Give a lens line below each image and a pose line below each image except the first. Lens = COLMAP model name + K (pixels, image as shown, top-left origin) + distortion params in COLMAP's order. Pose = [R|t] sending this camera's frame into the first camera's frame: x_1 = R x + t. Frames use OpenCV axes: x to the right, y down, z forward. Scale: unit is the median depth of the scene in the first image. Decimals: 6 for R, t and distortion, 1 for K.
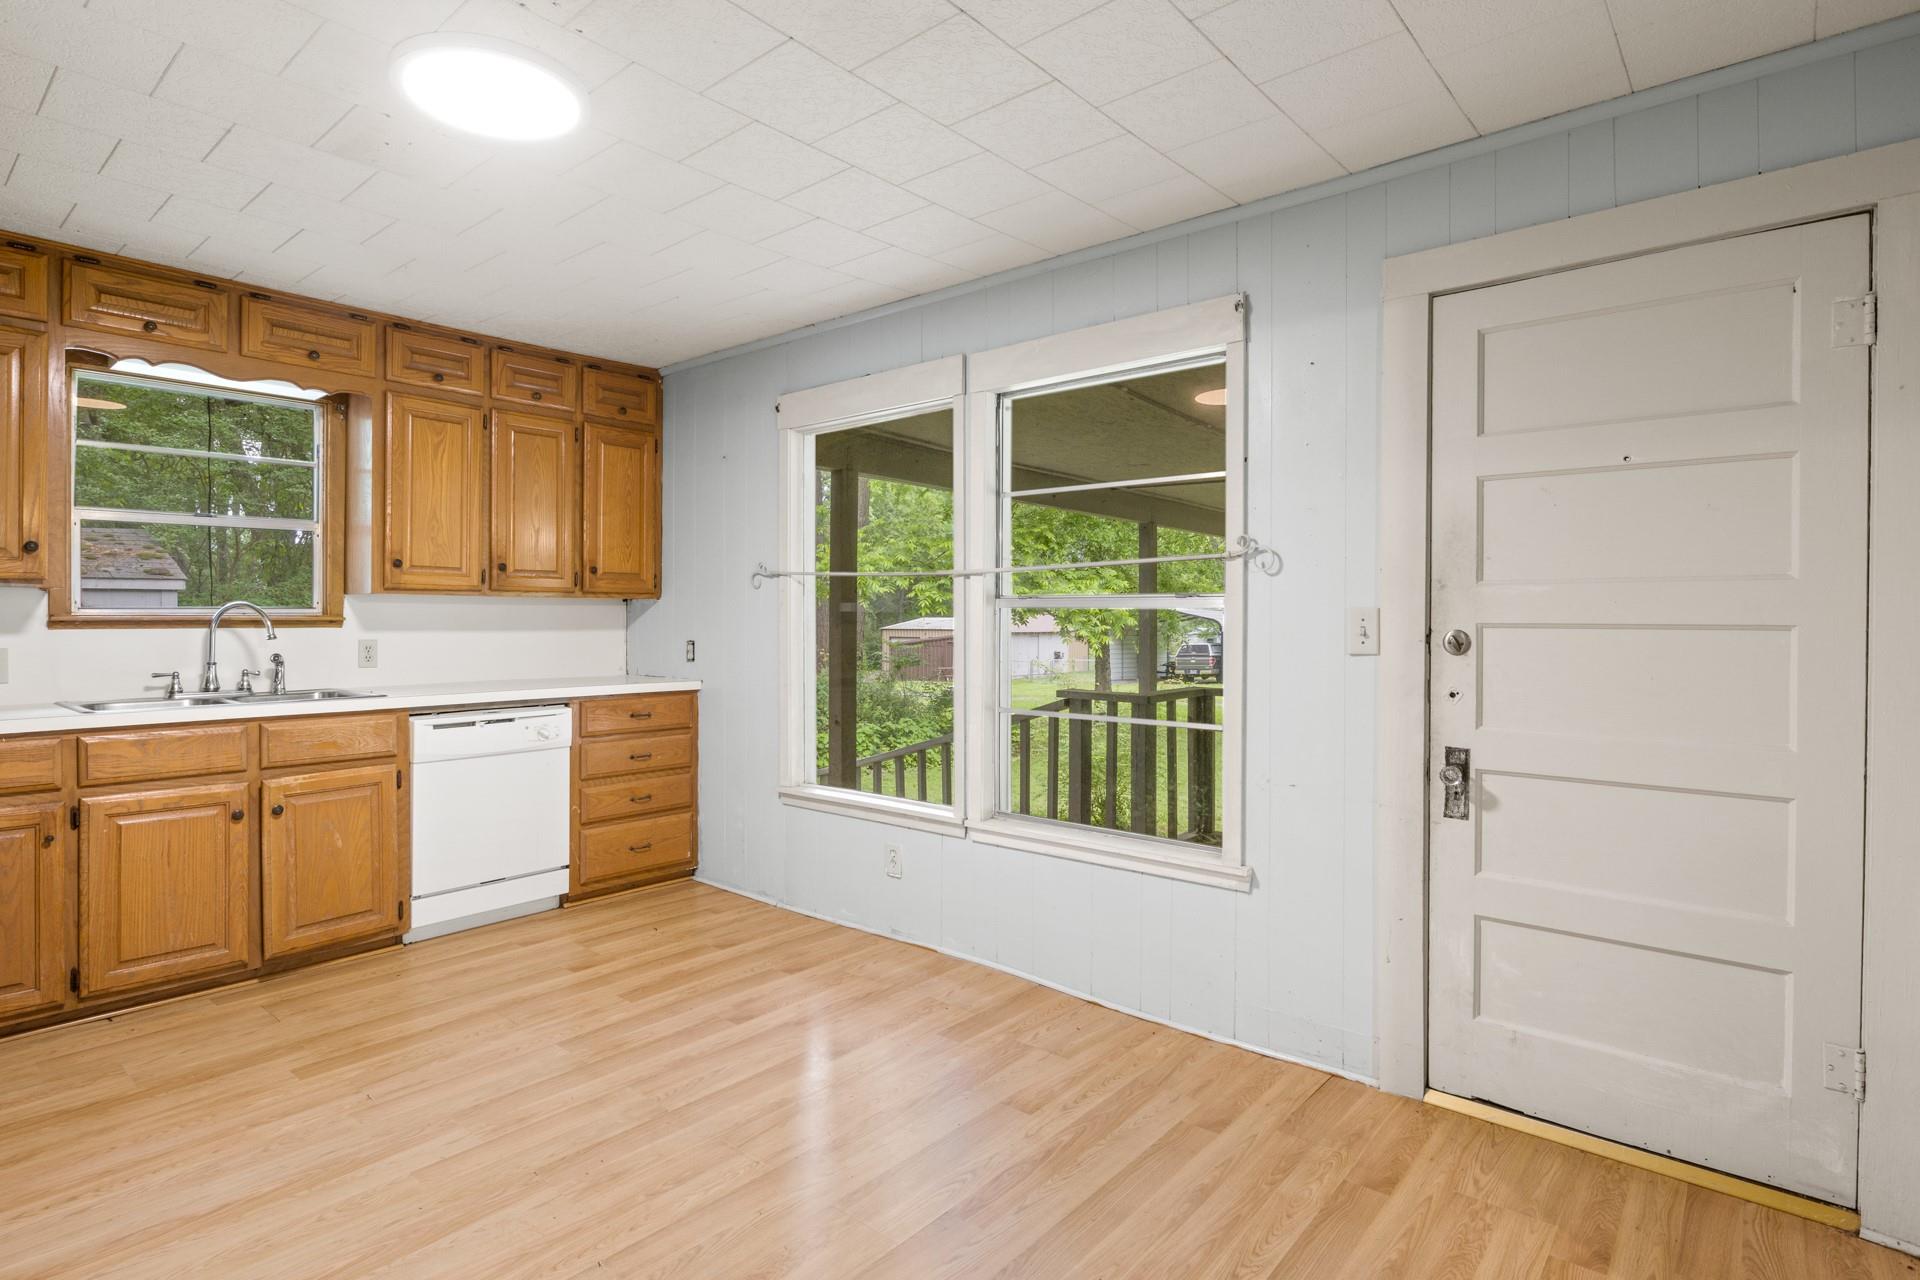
lens RADIAL K [[964.7, 0, 958.7], [0, 964.7, 625.0], [0, 0, 1]] dist [-0.007130, -0.000149]
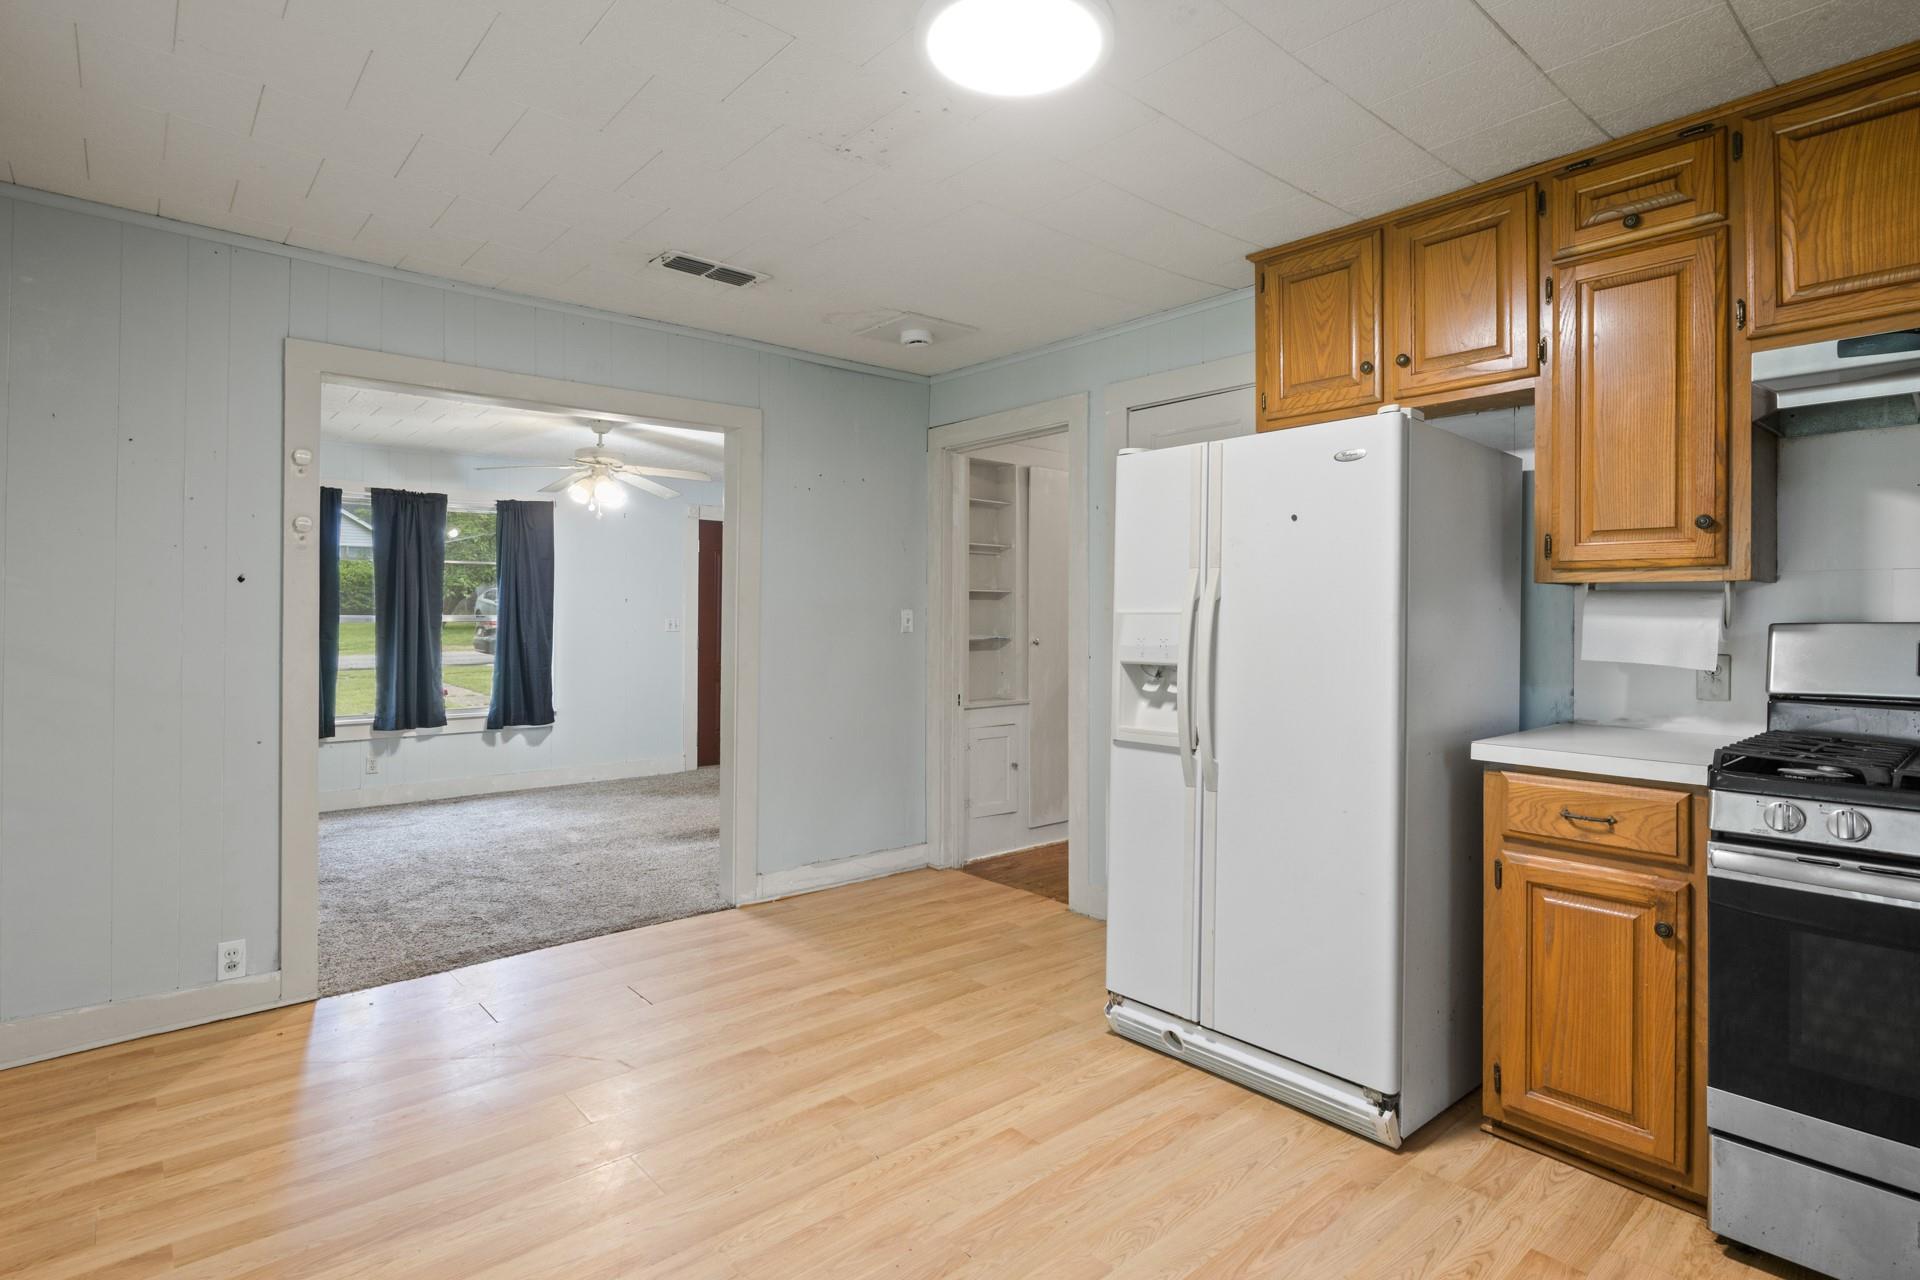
lens RADIAL K [[964.7, 0, 960.7], [0, 964.7, 612.5], [0, 0, 1]] dist [-0.007130, -0.000149]
pose [[-0.988429, -0.004742, 0.151611, -0.356043], [-0.004883, 0.999988, -0.000563, -0.007204], [-0.151607, -0.001297, -0.988440, 1.179557]]
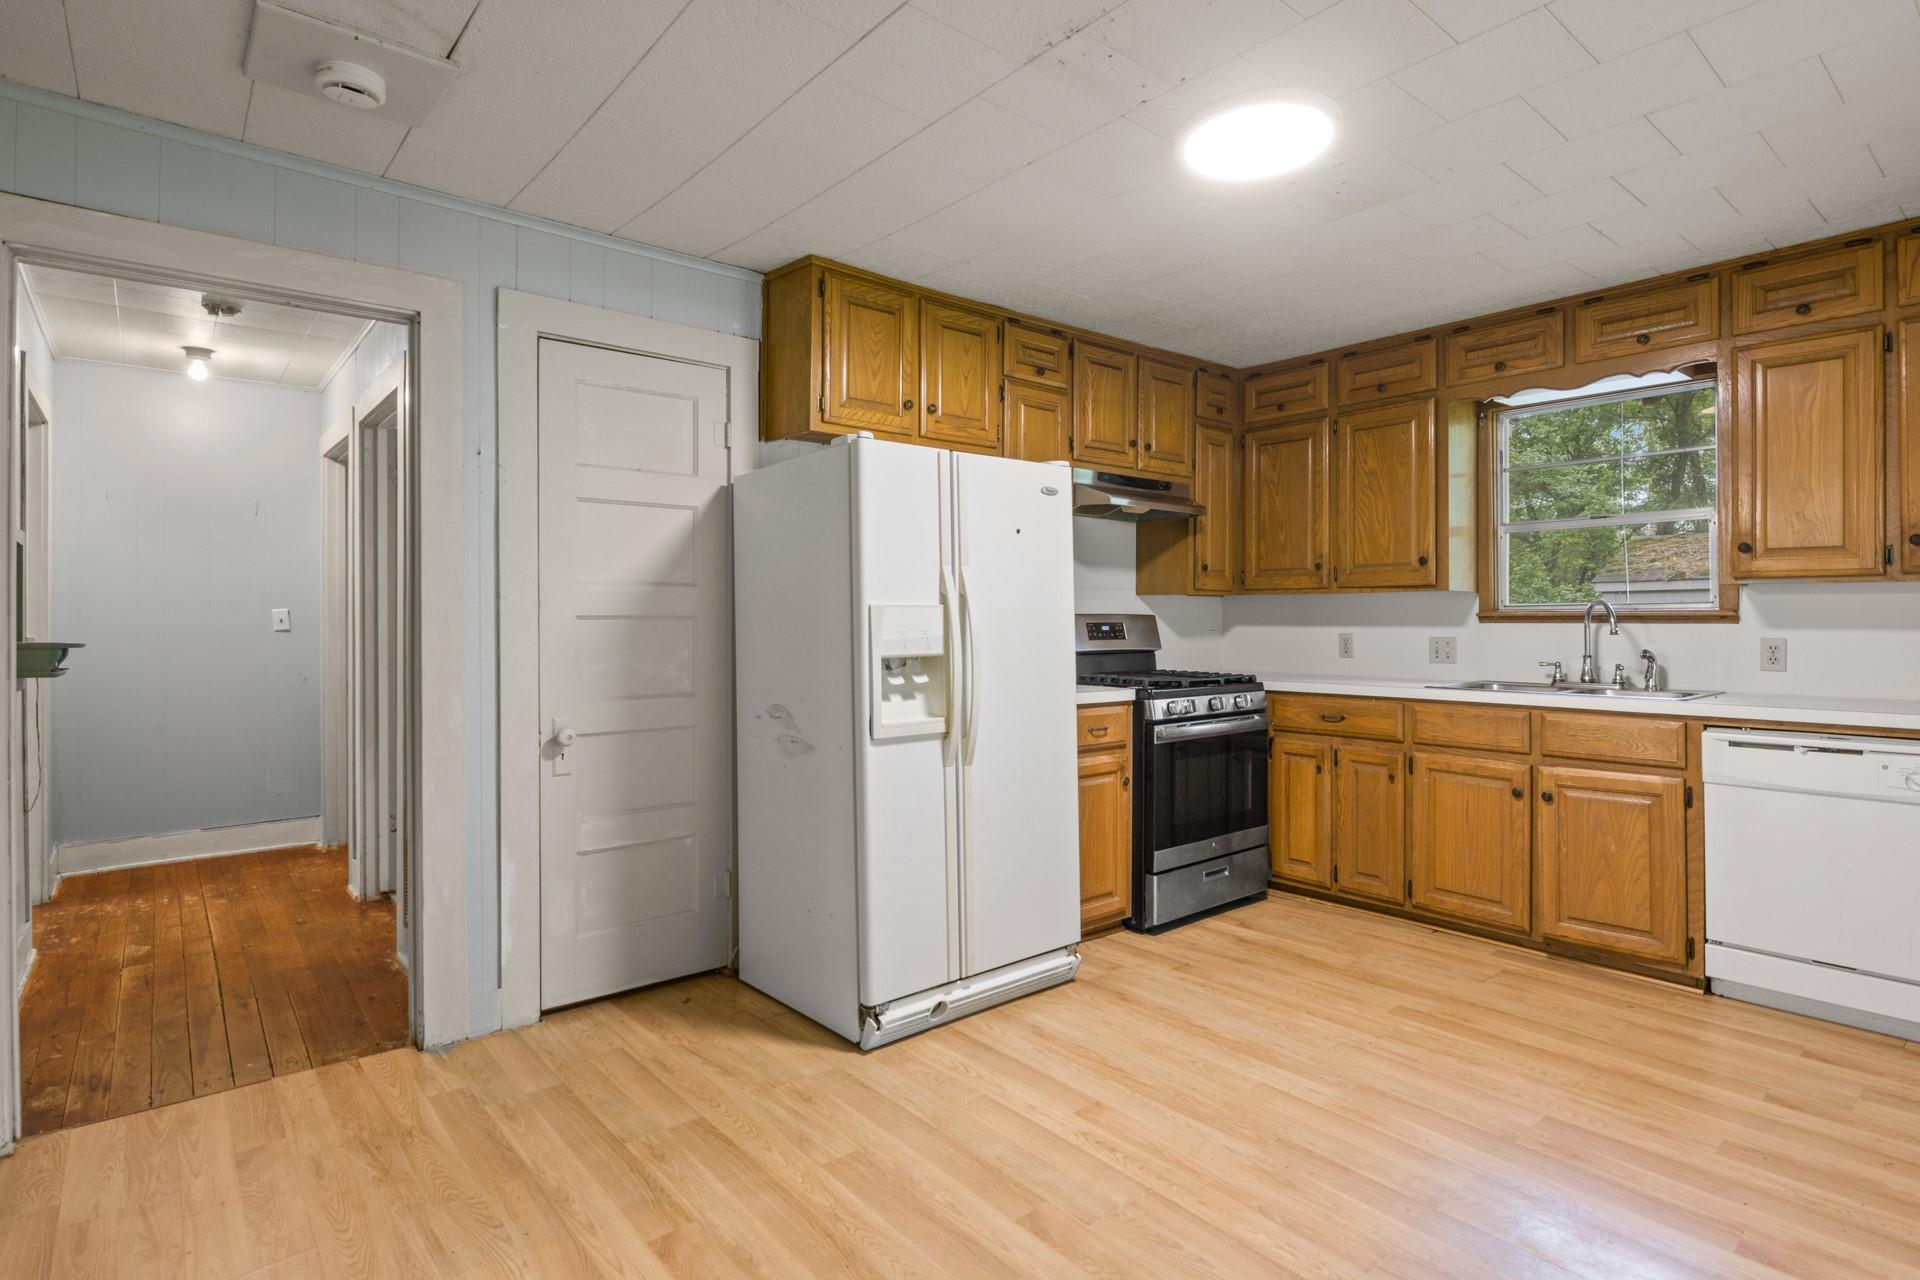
lens RADIAL K [[964.7, 0, 961.1], [0, 964.7, 612.0], [0, 0, 1]] dist [-0.007130, -0.000149]
pose [[-0.172653, -0.007358, -0.984955, 0.416443], [-0.006514, 0.999959, -0.006328, 0.002443], [0.984961, 0.005323, -0.172693, 0.529615]]
